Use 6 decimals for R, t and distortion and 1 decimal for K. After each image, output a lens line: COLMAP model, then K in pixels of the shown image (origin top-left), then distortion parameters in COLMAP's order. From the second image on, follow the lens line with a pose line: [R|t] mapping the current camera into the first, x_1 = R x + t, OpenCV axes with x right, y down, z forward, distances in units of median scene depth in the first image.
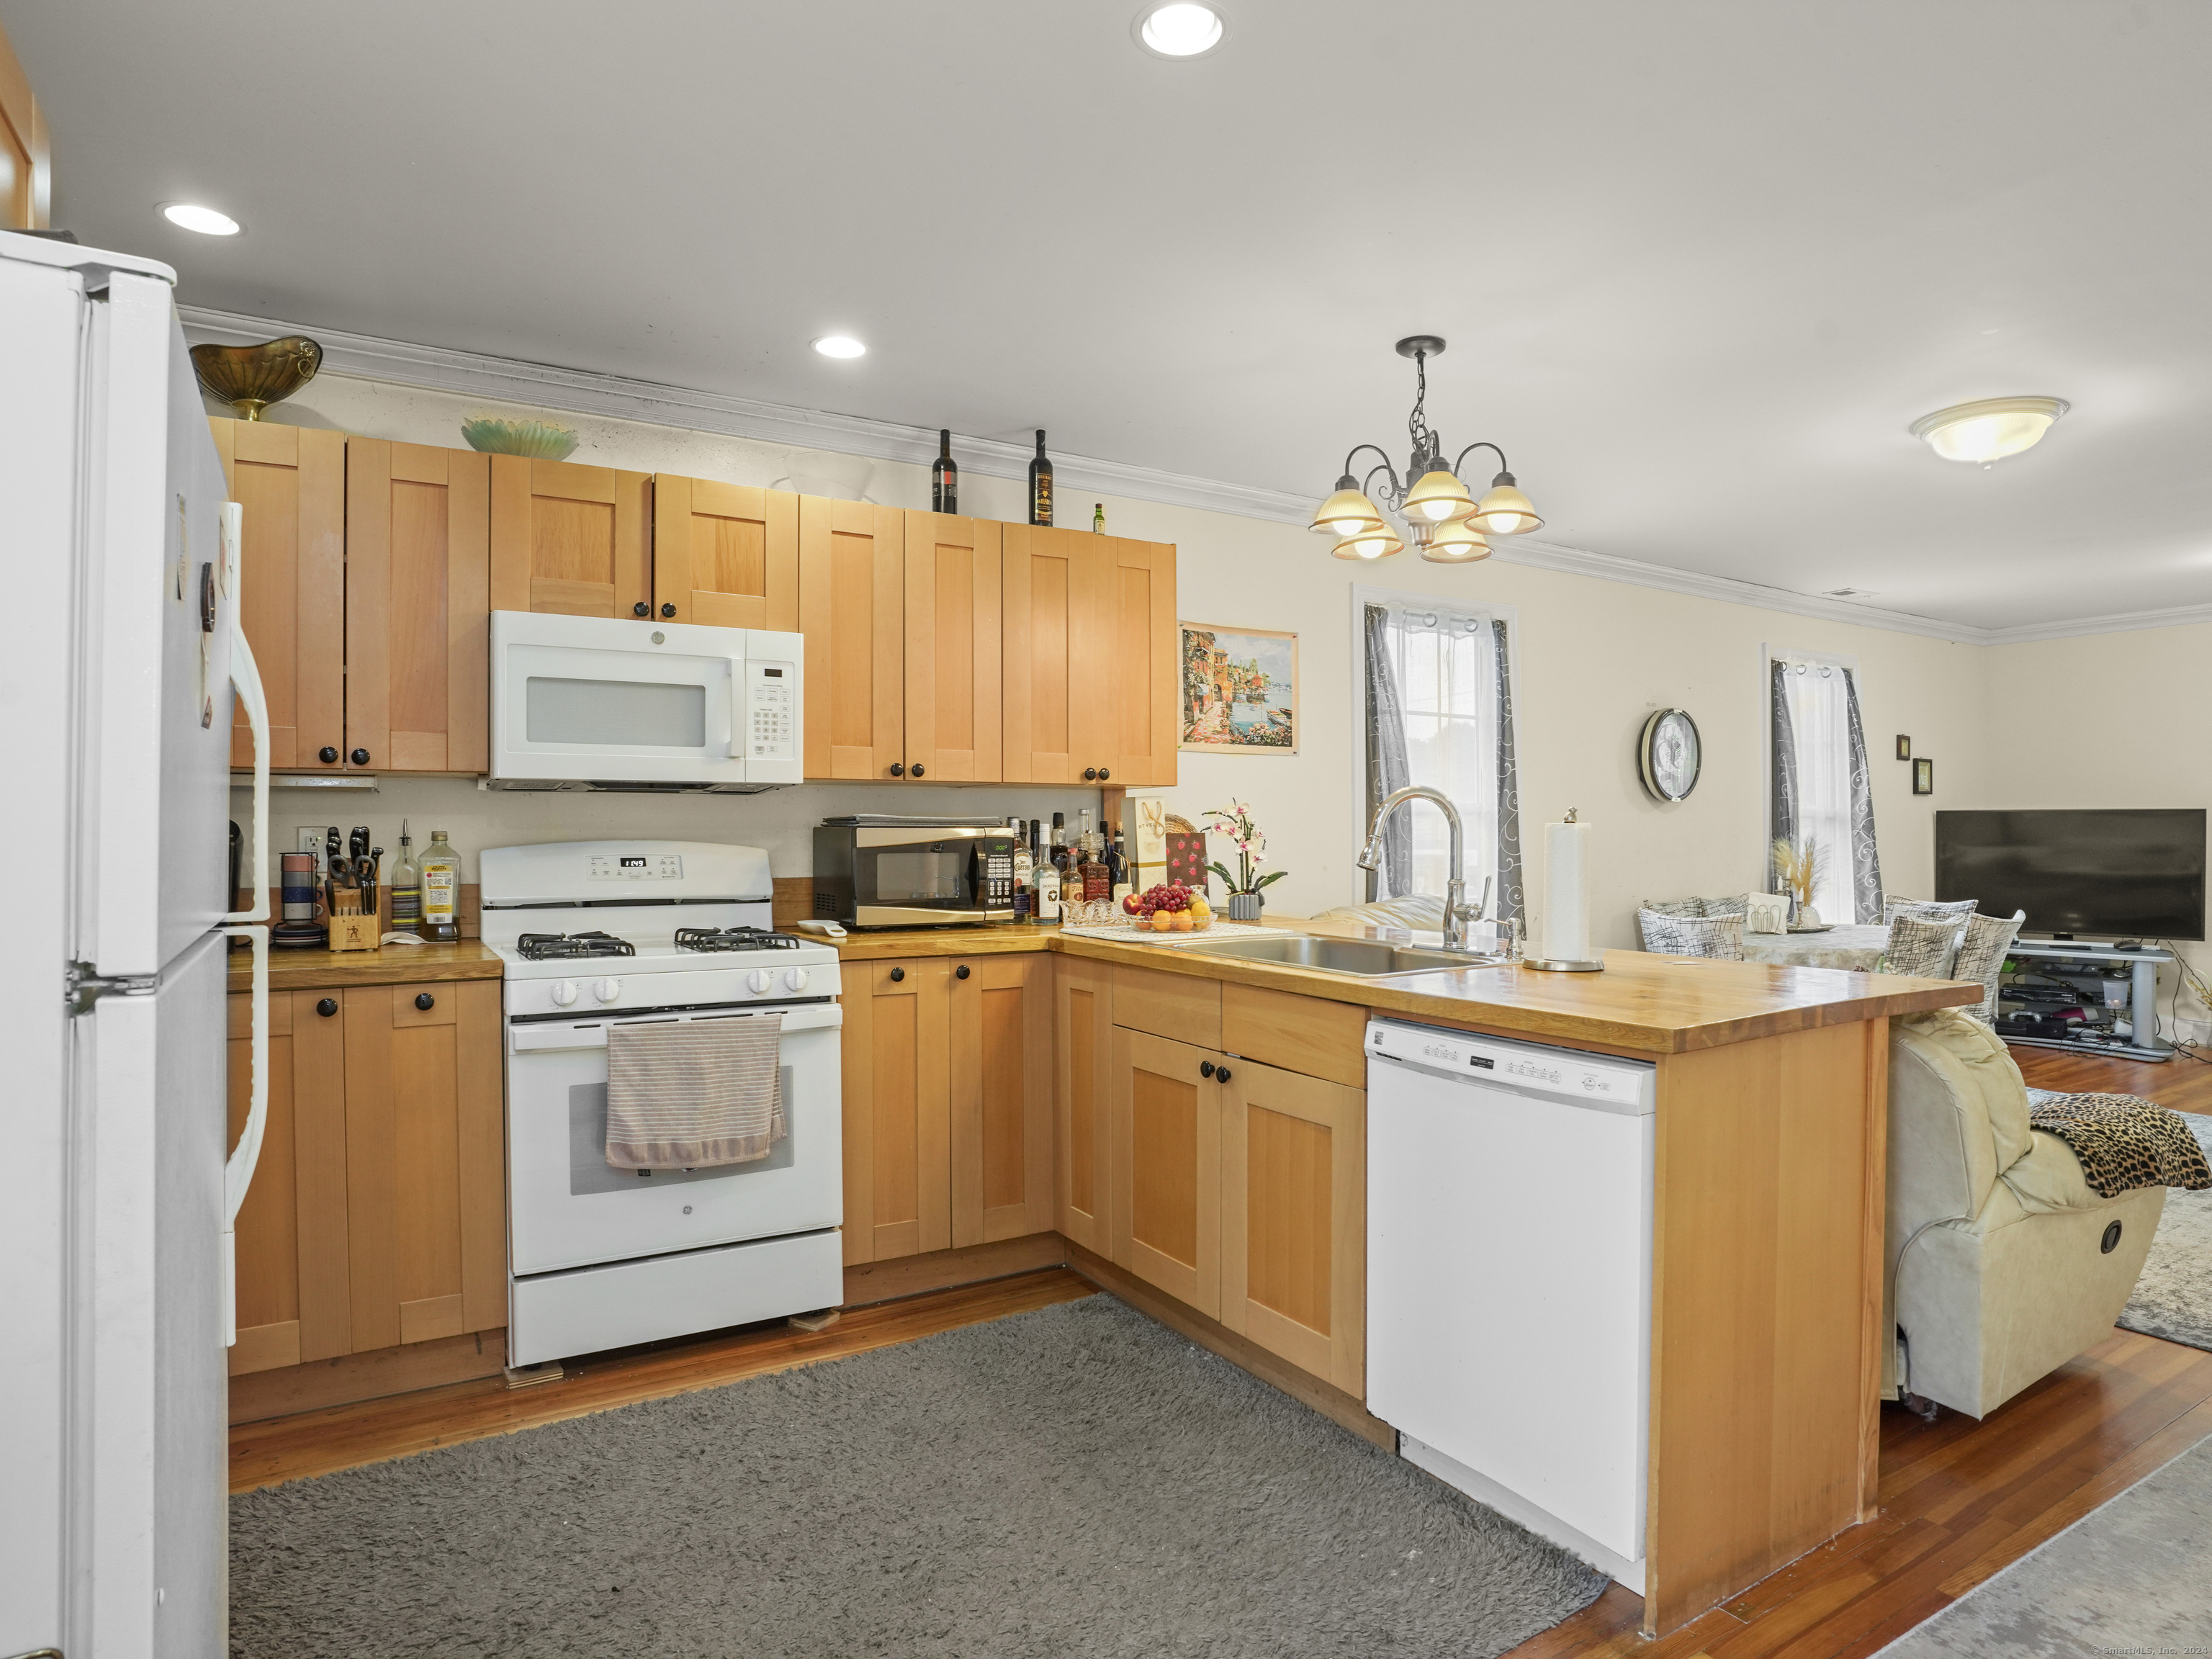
lens RADIAL K [[1267.3, 0, 1115.4], [0, 1267.3, 850.2], [0, 0, 1]] dist [-0.004423, -0.000383]
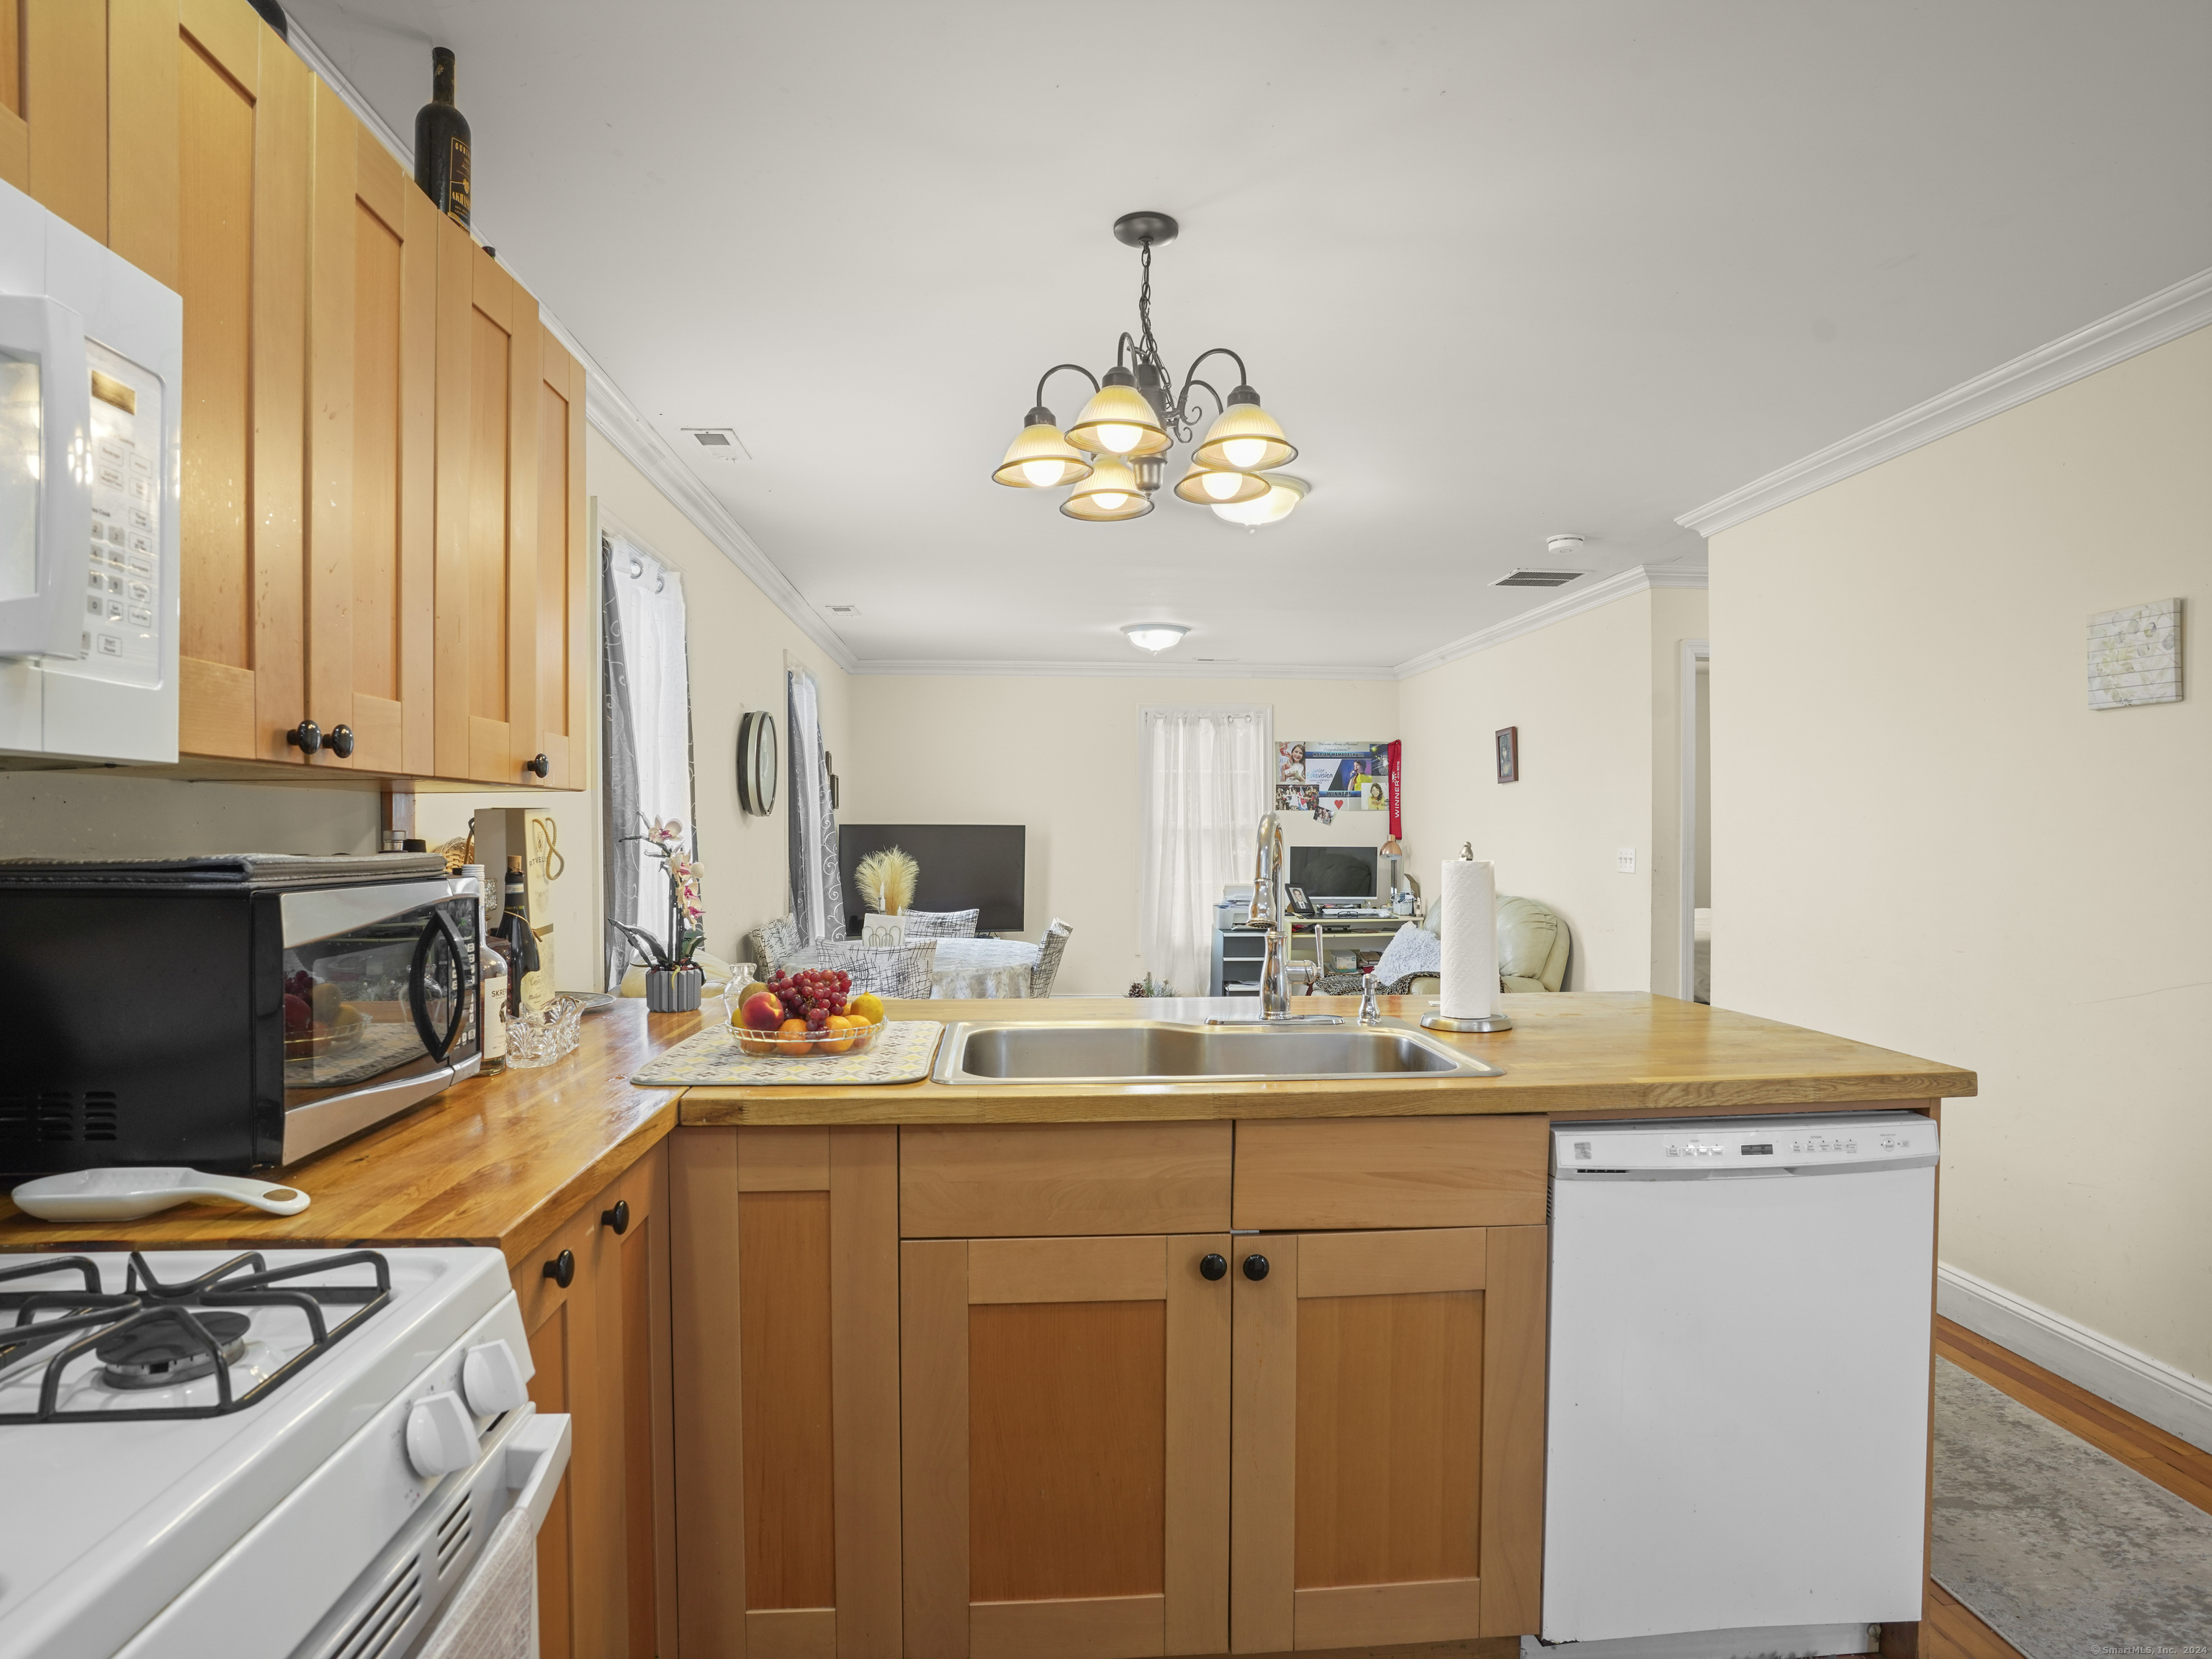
lens RADIAL K [[1257.1, 0, 1103.0], [0, 1257.1, 861.5], [0, 0, 1]] dist [-0.040764, 0.000176]
pose [[0.460819, -0.020299, 0.887262, -0.413765], [0.016920, 0.999758, 0.014085, -0.028185], [-0.887333, 0.008522, 0.461051, 0.647104]]
